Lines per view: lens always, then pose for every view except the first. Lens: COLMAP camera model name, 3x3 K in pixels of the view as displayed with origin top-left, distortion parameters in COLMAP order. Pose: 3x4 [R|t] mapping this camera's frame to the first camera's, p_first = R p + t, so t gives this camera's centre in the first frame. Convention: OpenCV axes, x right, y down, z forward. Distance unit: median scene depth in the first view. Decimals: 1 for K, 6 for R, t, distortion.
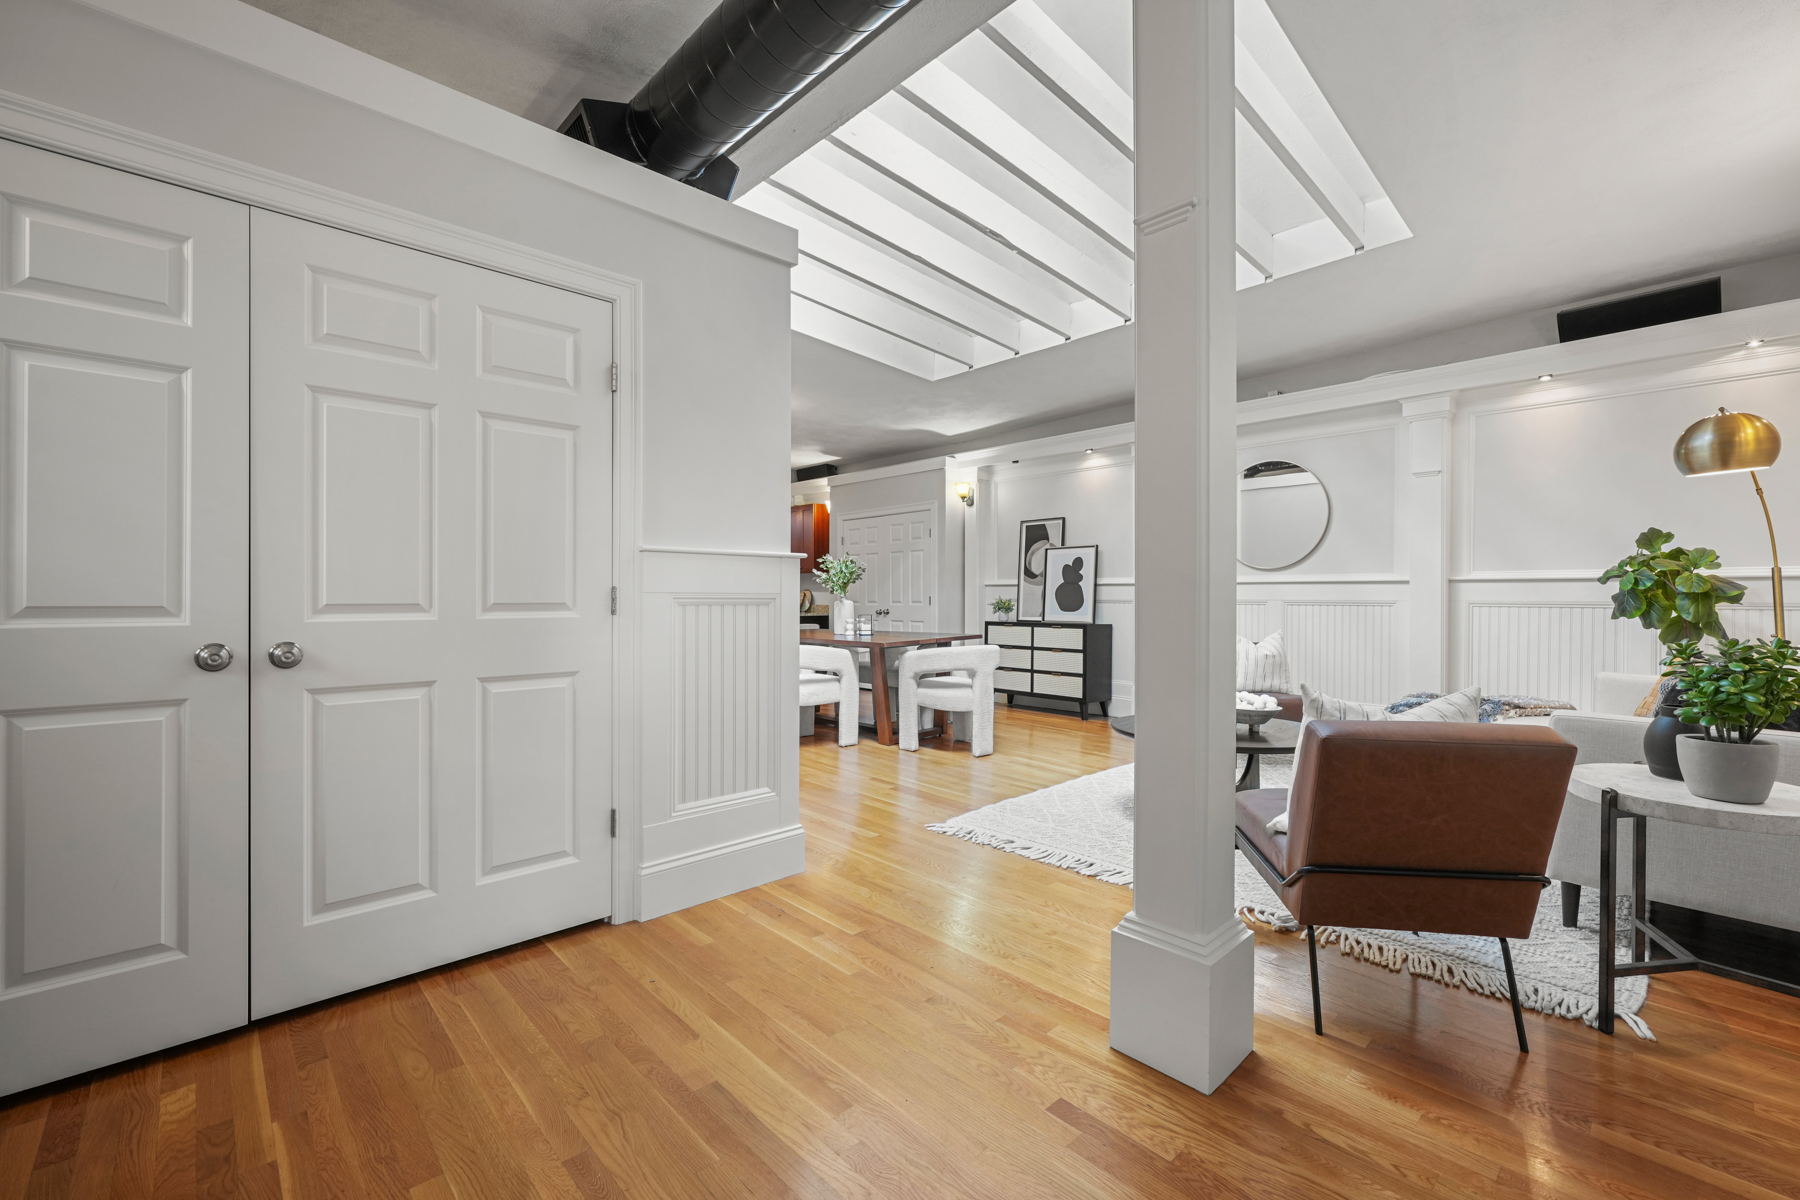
lens RADIAL K [[754.5, 0, 900.0], [0, 754.5, 600.0], [0, 0, 1]] dist [-0.000160, -0.000003]
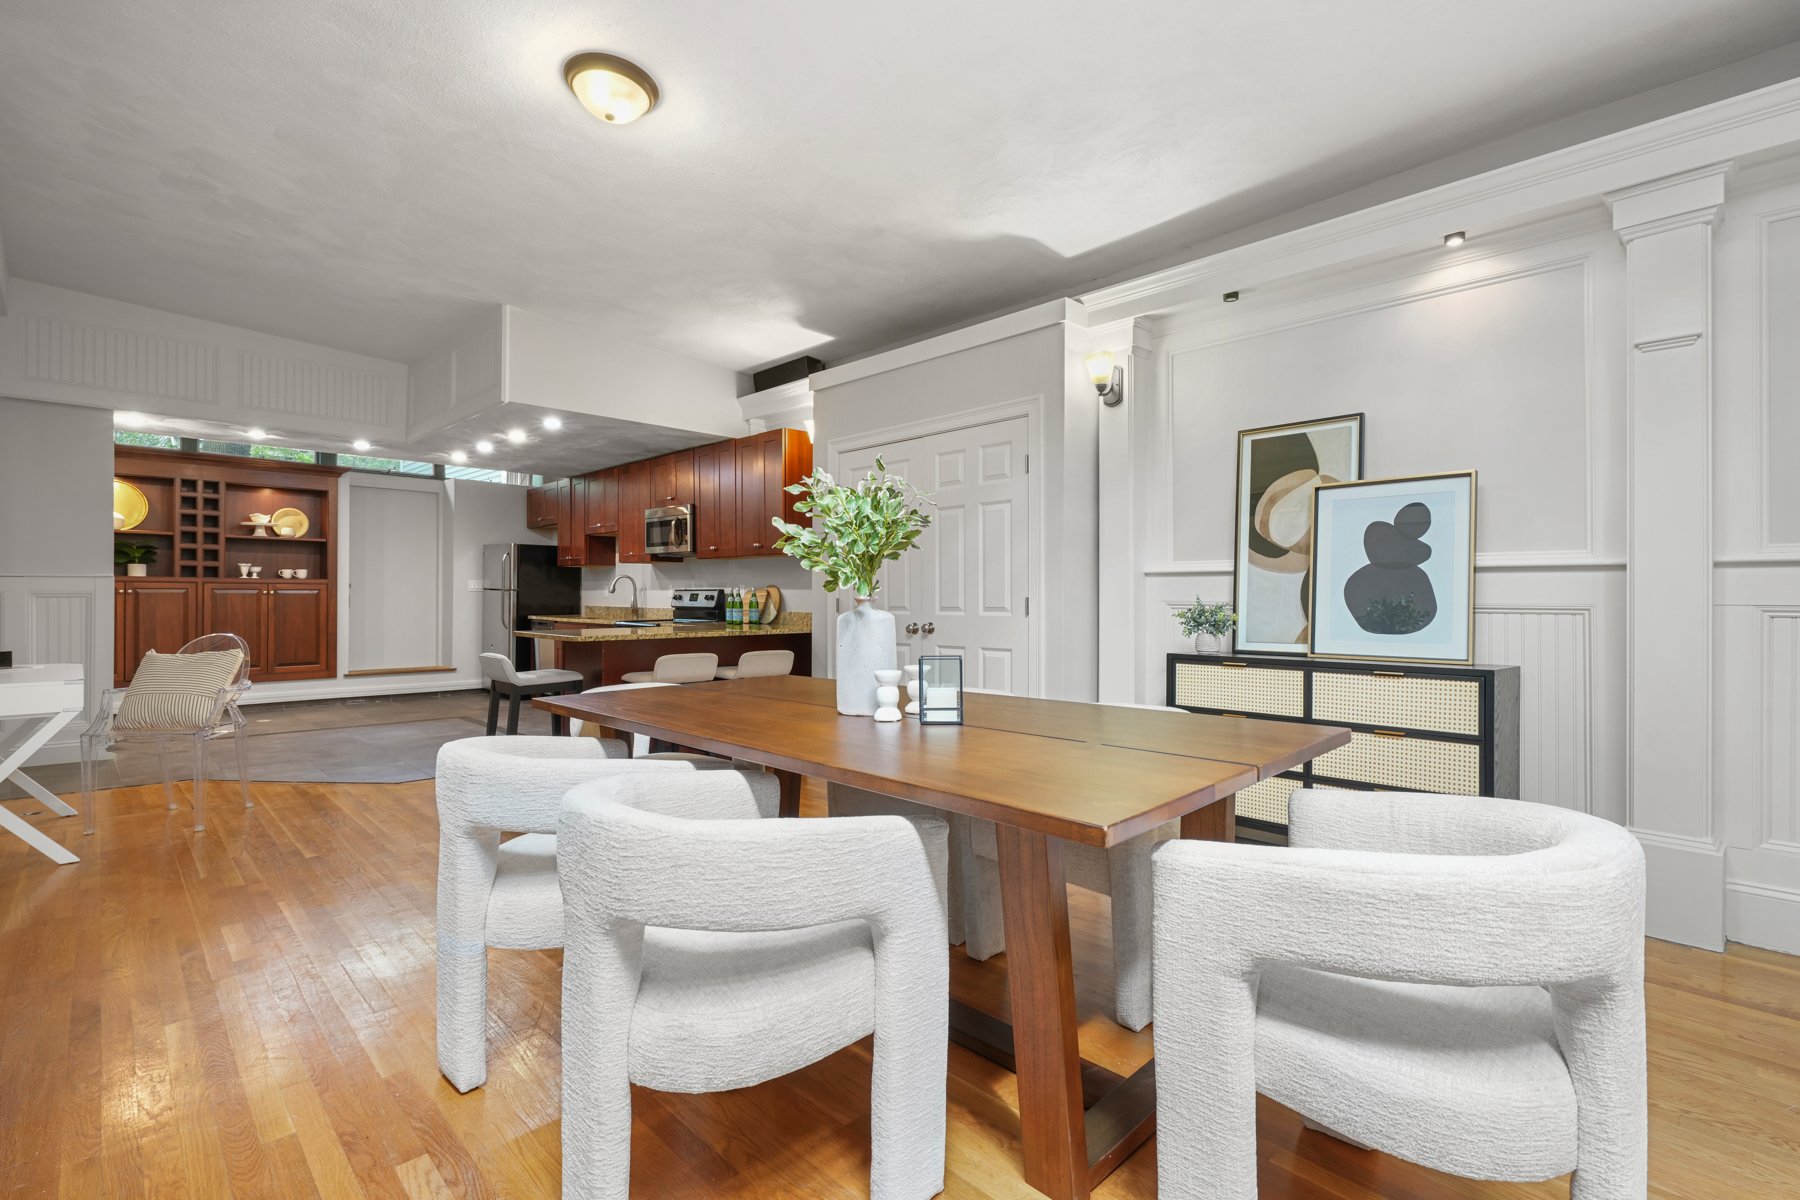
lens RADIAL K [[808.5, 0, 900.0], [0, 808.5, 600.0], [0, 0, 1]] dist [0.000586, 0.000039]
pose [[0.999742, -0.000361, 0.022711, -0.055384], [0.000388, 0.999999, -0.001204, -0.002781], [-0.022711, 0.001212, 0.999741, 0.528327]]
